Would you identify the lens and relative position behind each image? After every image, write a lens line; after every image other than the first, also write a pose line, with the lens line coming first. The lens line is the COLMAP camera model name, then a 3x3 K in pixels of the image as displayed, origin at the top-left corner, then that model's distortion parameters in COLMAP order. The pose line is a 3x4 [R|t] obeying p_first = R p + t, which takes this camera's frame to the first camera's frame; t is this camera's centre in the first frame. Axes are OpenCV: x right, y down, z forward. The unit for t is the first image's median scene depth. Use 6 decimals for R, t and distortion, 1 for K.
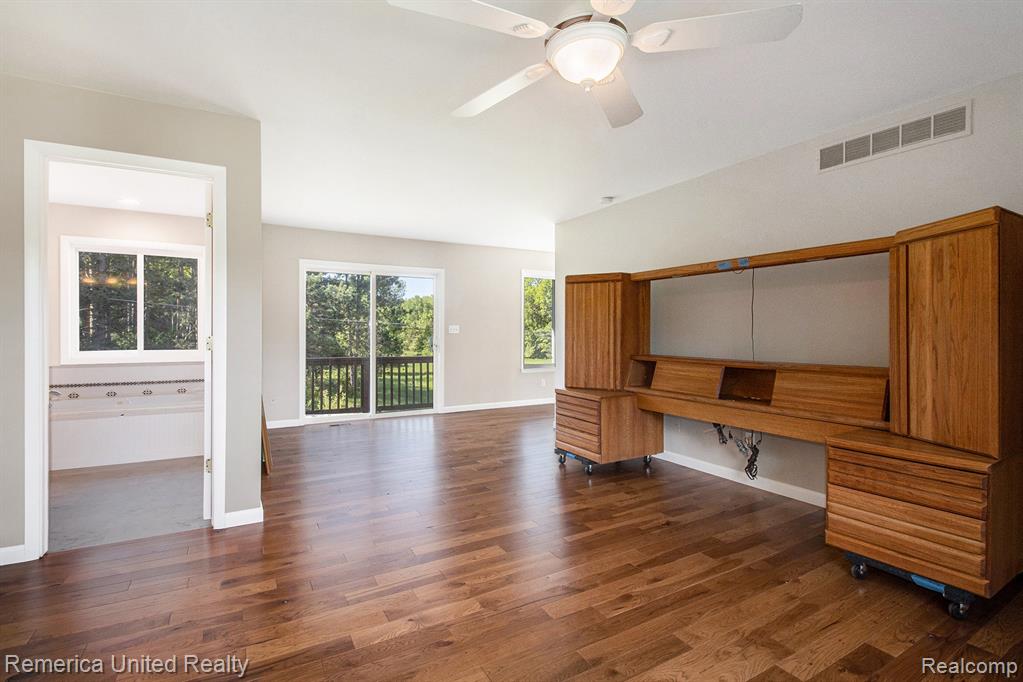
lens RADIAL K [[479.4, 0, 497.5], [0, 479.4, 330.2], [0, 0, 1]] dist [-0.000320, -0.000494]
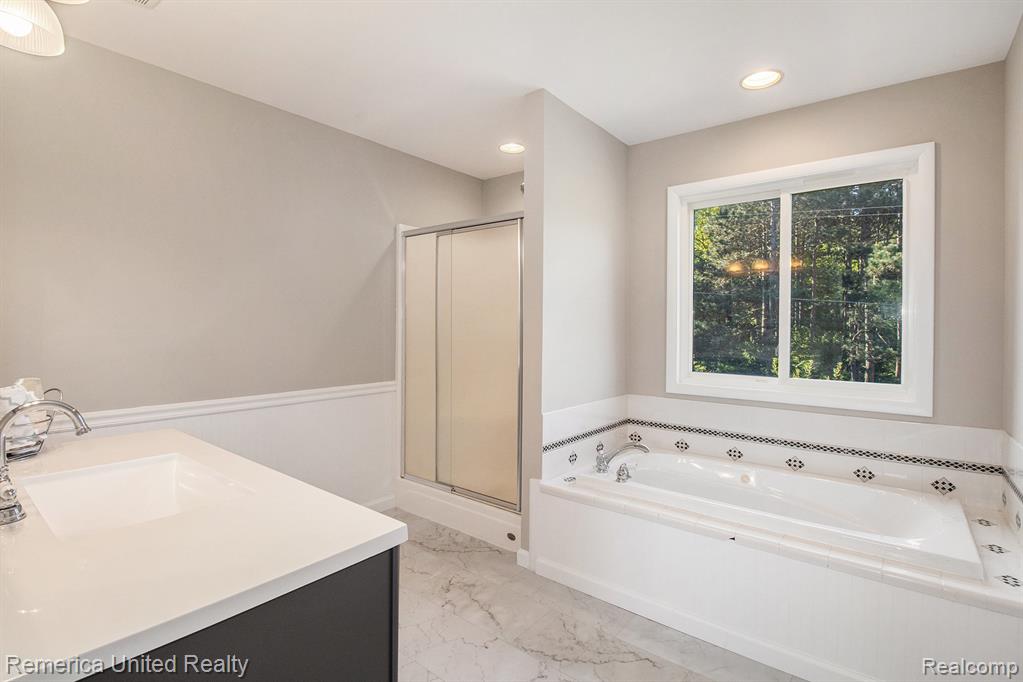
lens RADIAL K [[484.8, 0, 511.3], [0, 484.8, 332.2], [0, 0, 1]] dist [-0.003858, -0.000585]
pose [[0.371326, 0.008459, -0.928464, -0.059943], [-0.000956, 0.999961, 0.008728, -0.001832], [0.928502, -0.002353, 0.371320, 0.086640]]
